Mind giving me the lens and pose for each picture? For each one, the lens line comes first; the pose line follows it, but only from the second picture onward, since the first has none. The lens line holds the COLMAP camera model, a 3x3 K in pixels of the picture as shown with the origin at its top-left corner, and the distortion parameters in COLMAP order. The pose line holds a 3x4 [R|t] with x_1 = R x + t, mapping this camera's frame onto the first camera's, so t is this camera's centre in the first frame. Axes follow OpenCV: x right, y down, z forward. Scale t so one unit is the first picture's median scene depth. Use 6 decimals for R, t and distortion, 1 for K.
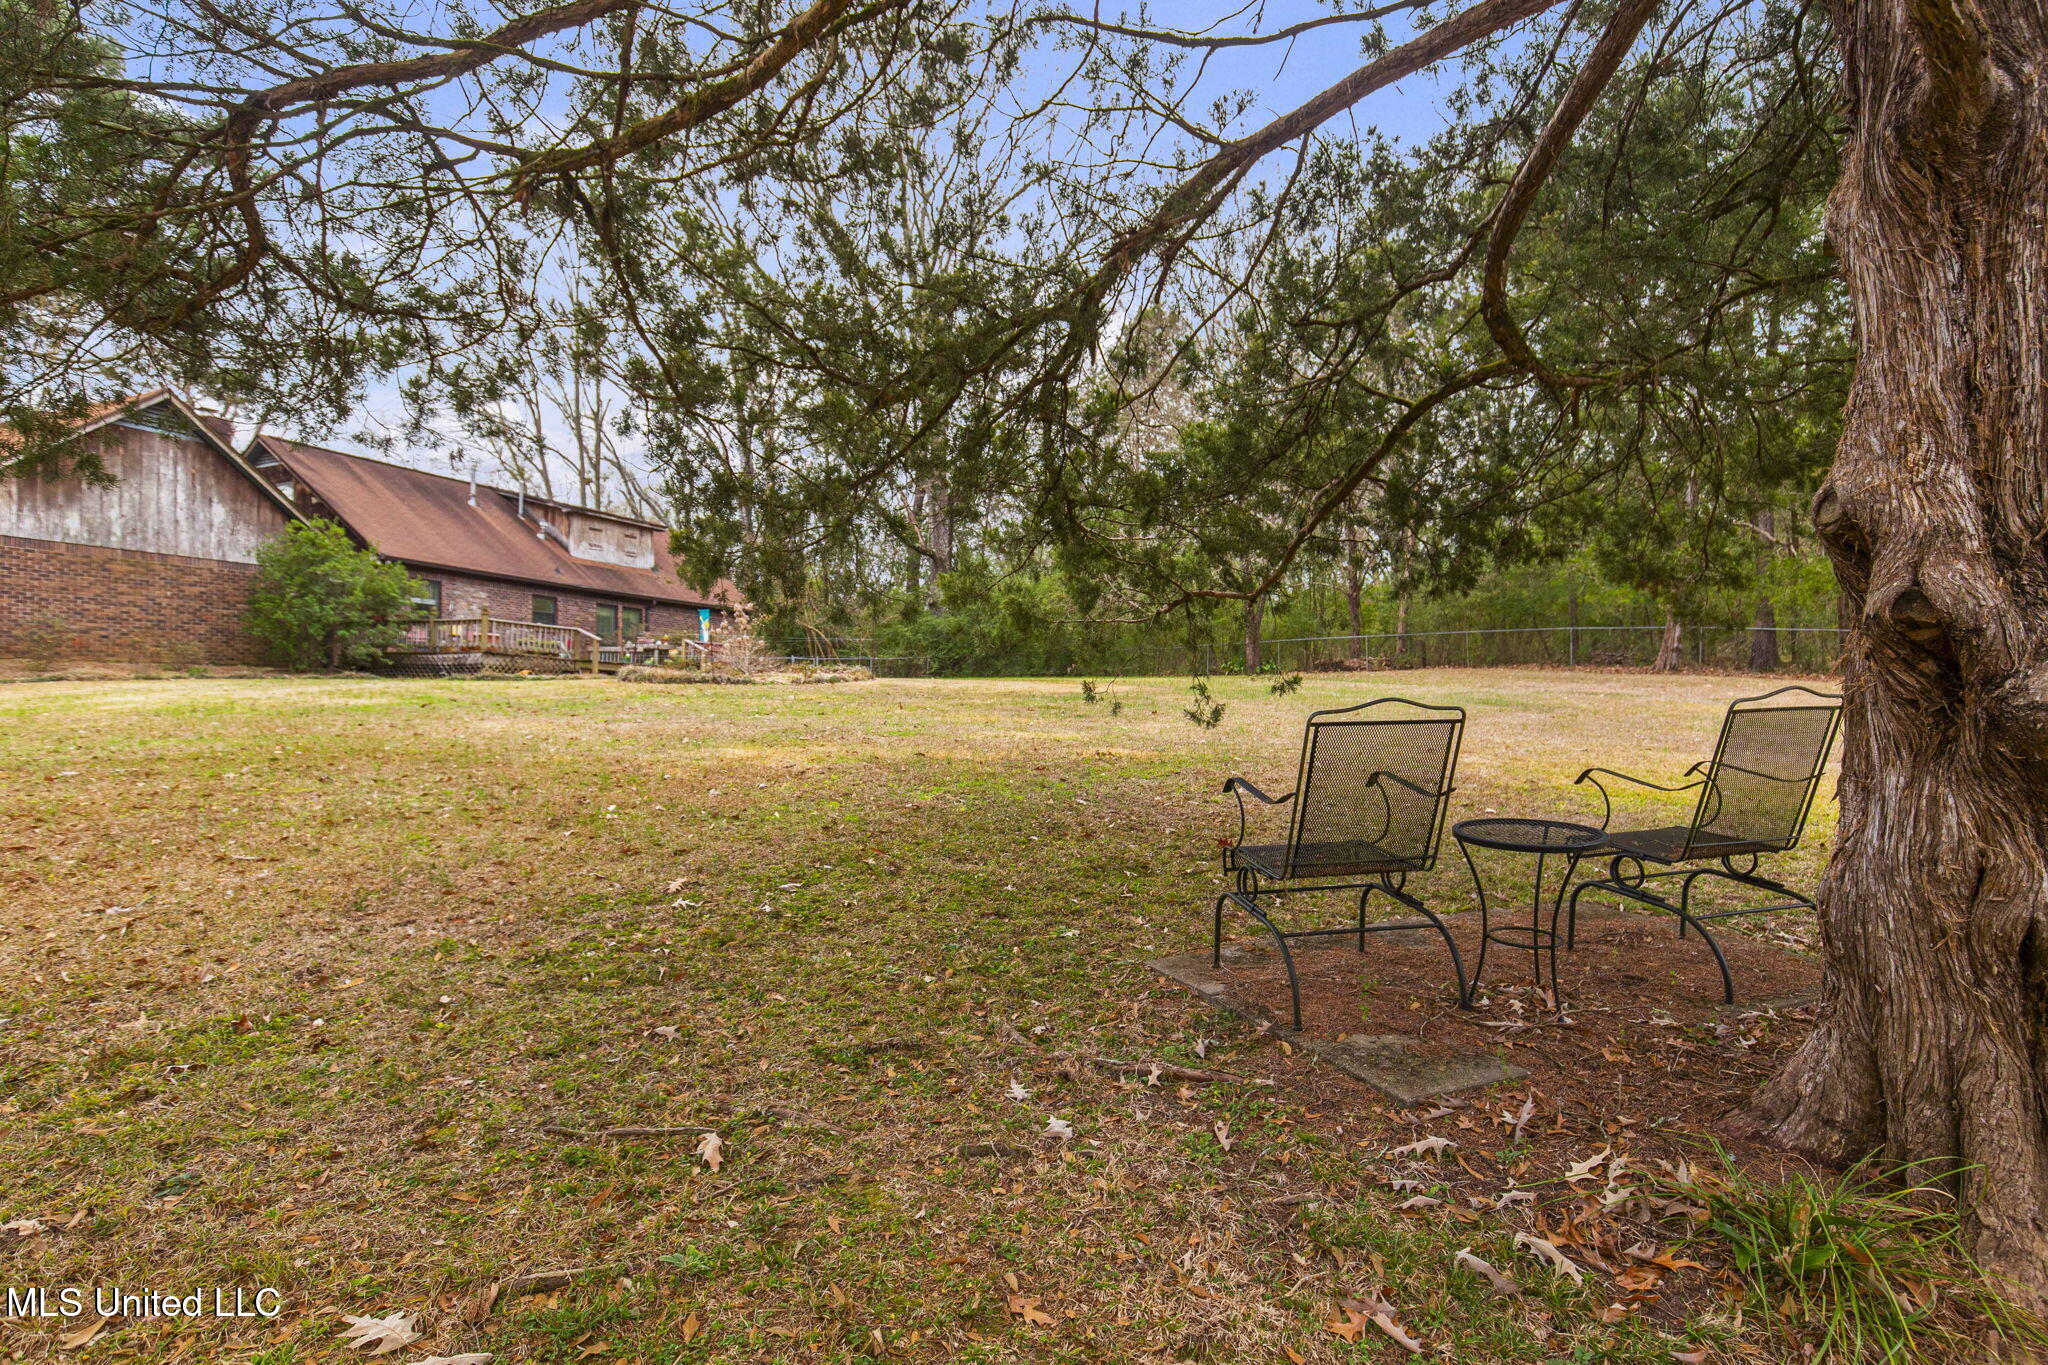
lens RADIAL K [[1061.6, 0, 1018.0], [0, 1061.6, 672.3], [0, 0, 1]] dist [-0.002120, -0.000797]
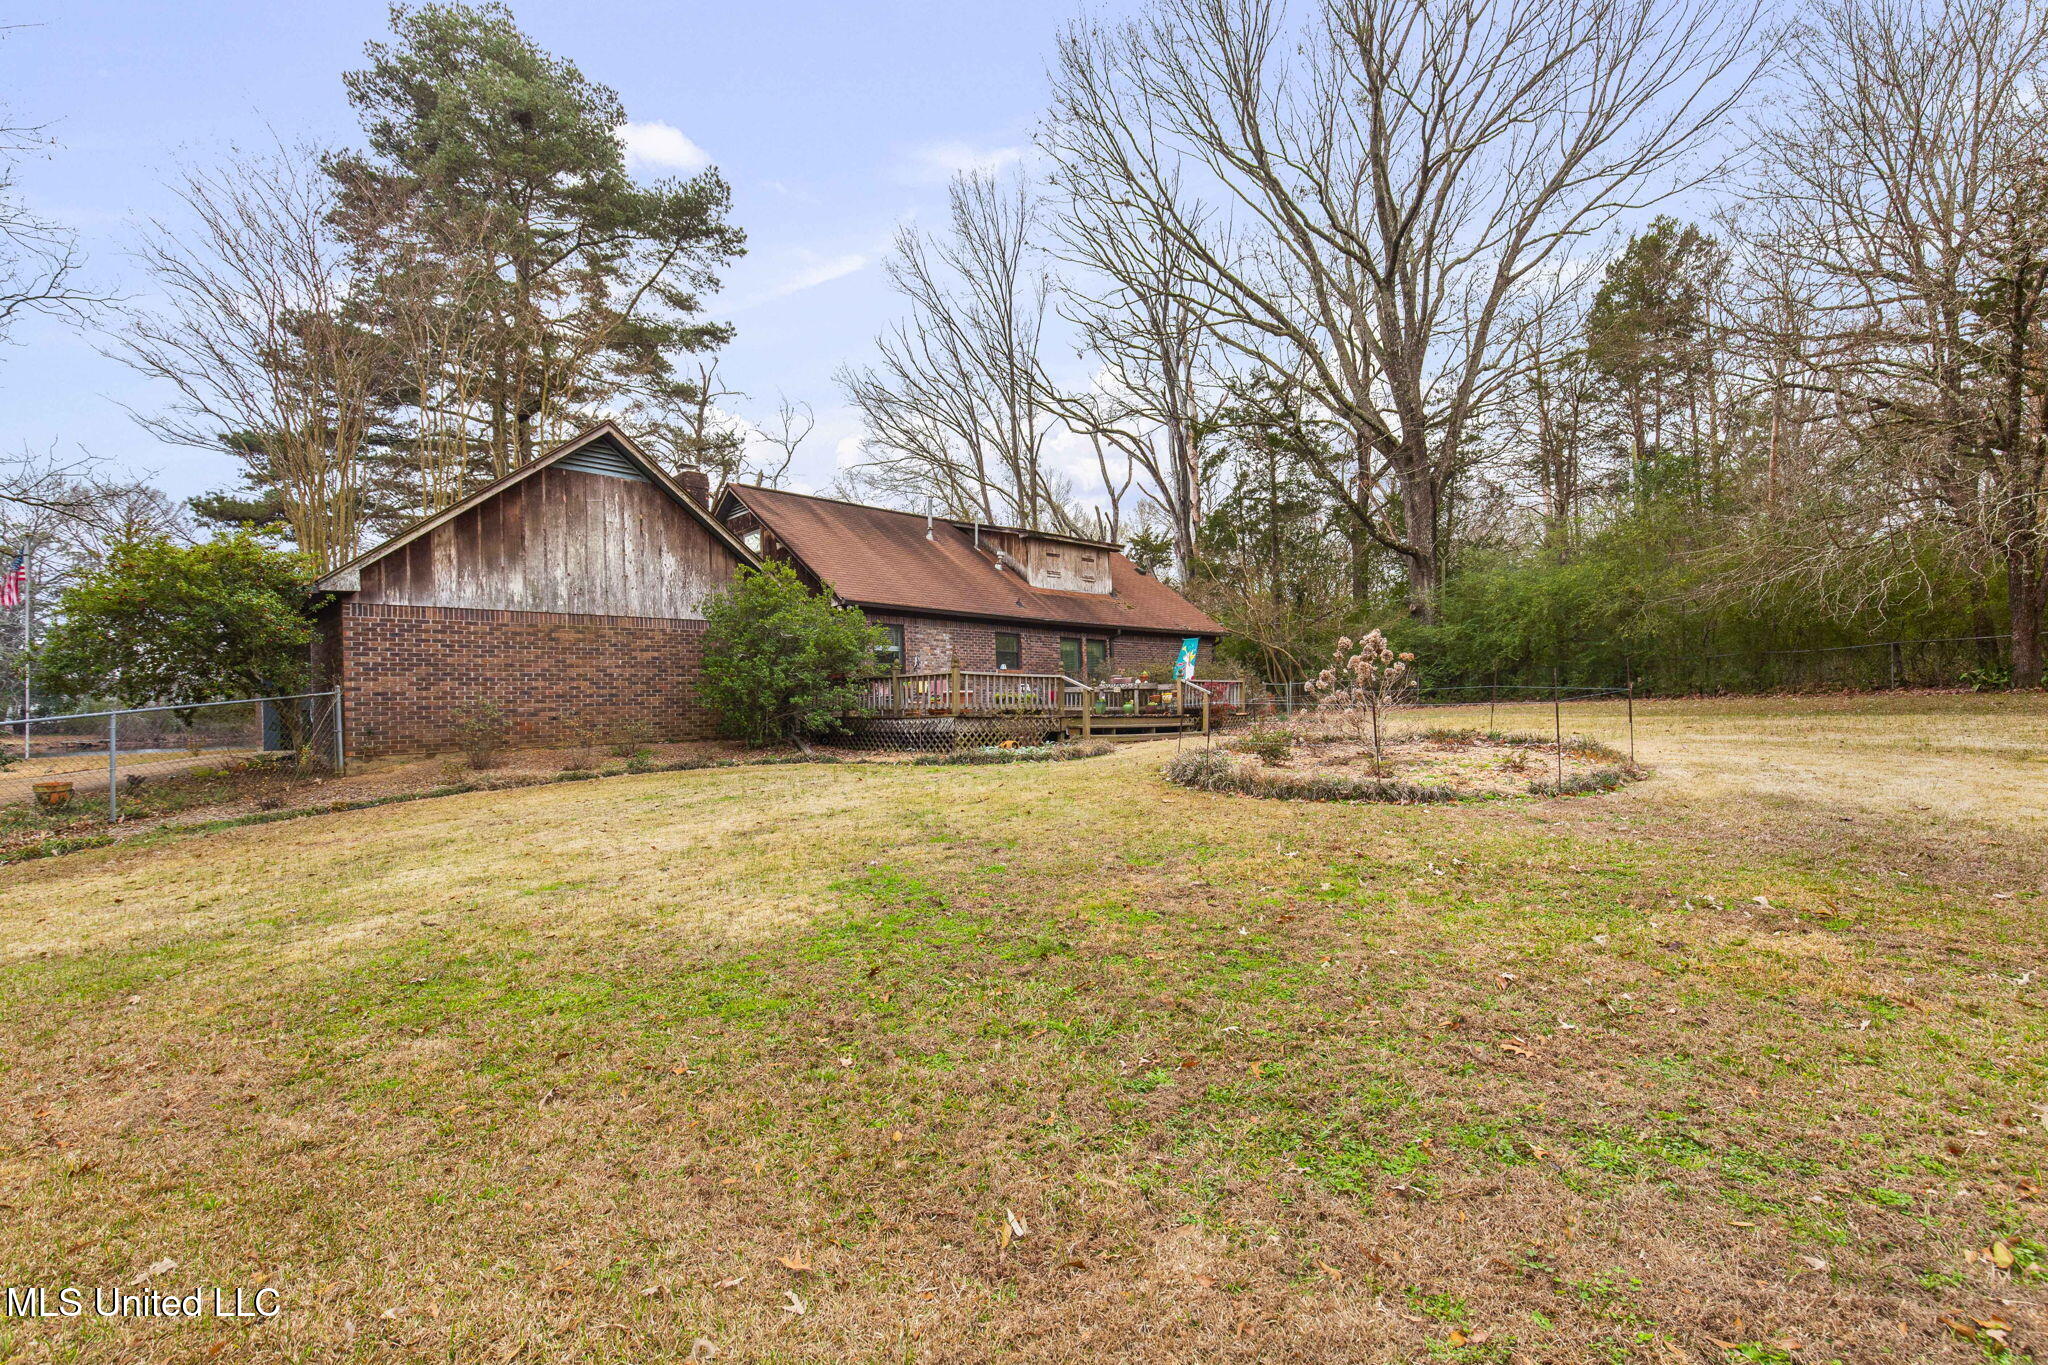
lens RADIAL K [[936.3, 0, 1014.8], [0, 936.3, 674.3], [0, 0, 1]] dist [-0.000354, -0.000253]
pose [[0.926652, -0.042734, -0.373485, -0.204404], [0.041354, 0.999076, -0.011712, -0.038267], [0.373640, -0.004592, 0.927562, 0.378288]]
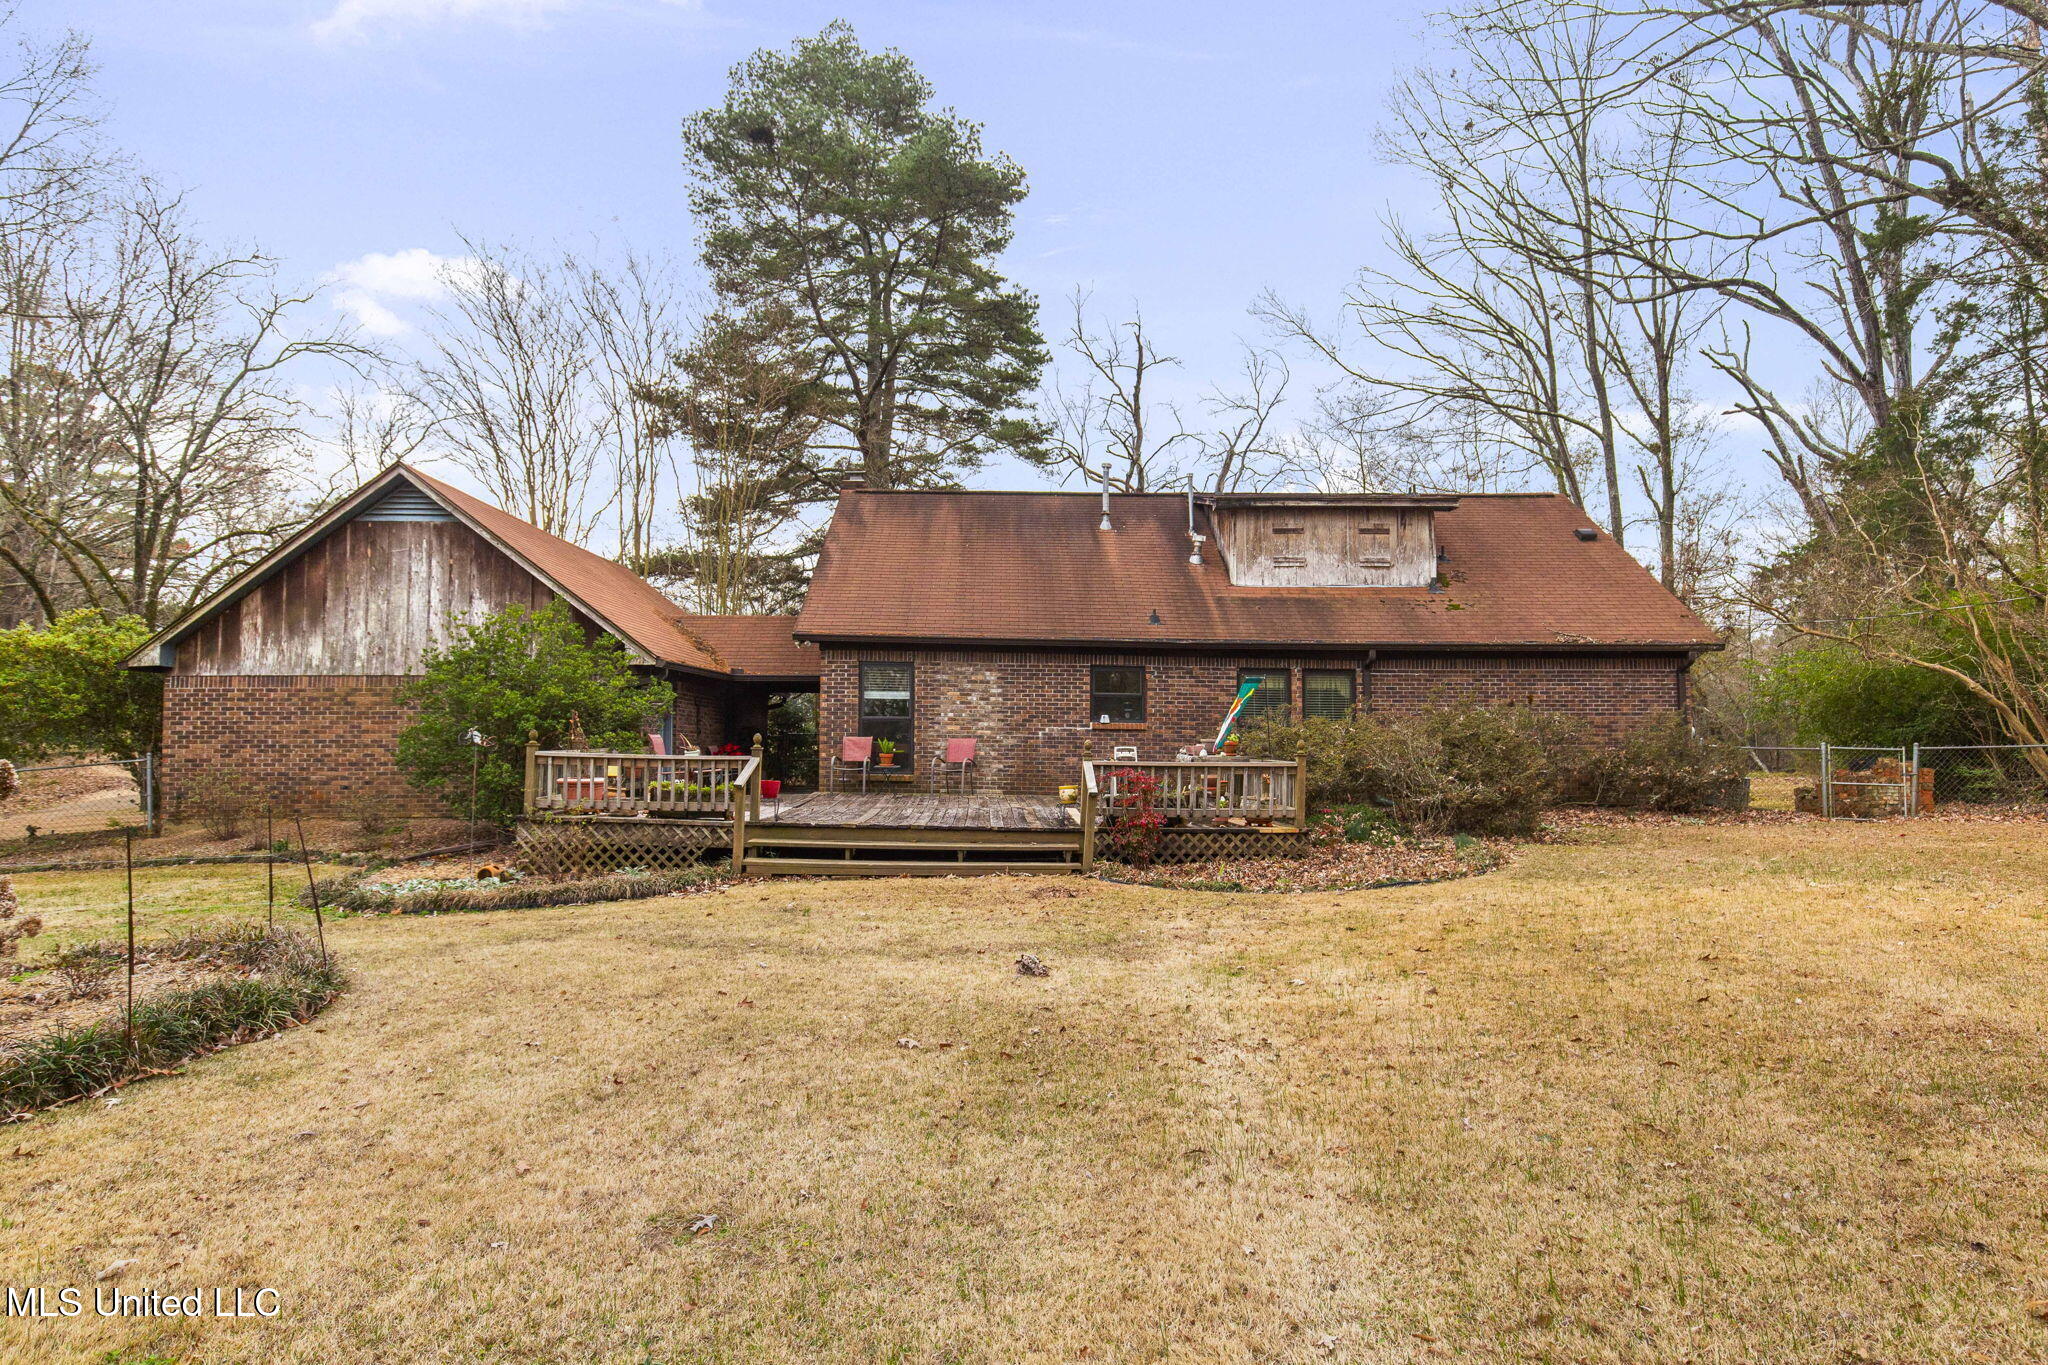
lens RADIAL K [[1094.7, 0, 1024.0], [0, 1094.7, 682.5], [0, 0, 1]] dist [-0.004758, -0.000623]
pose [[0.417346, -0.046956, -0.907534, 0.088984], [0.028789, 0.998846, -0.038441, -0.056715], [0.908291, -0.010083, 0.418217, 0.956781]]
